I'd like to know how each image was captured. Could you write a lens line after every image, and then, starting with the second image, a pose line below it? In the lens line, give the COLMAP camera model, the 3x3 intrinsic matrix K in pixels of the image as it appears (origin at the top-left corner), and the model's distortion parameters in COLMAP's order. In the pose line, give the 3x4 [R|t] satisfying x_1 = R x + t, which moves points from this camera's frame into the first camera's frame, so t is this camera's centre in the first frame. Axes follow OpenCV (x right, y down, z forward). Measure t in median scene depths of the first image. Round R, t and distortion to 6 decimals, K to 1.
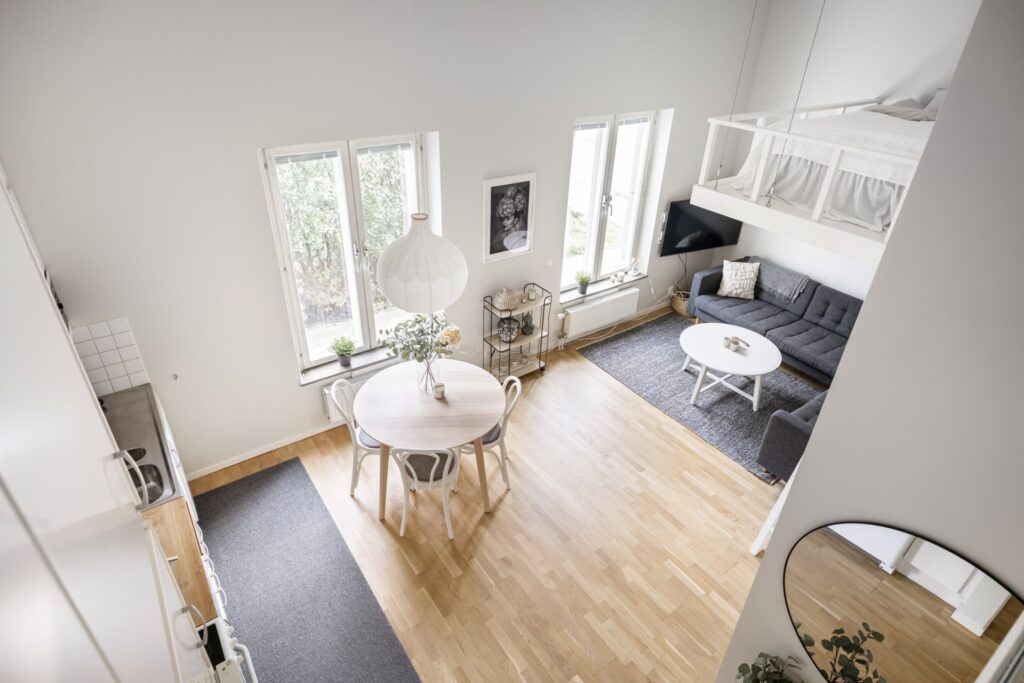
lens RADIAL K [[565.5, 0, 512.0], [0, 565.5, 341.5], [0, 0, 1]] dist [-0.003230, -0.000101]
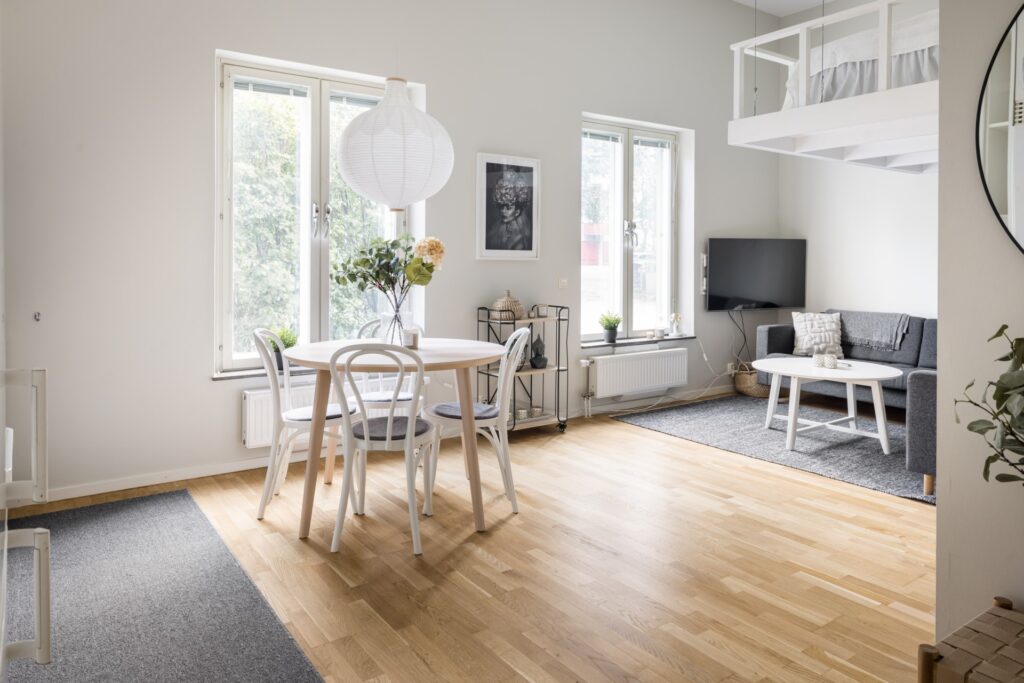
lens RADIAL K [[707.3, 0, 512.0], [0, 707.3, 341.5], [0, 0, 1]] dist [0.005870, -0.000195]
pose [[0.999574, -0.028138, -0.007707, 0.001075], [0.020210, 0.858347, -0.512671, 0.476538], [0.021041, 0.512298, 0.858550, 0.234688]]
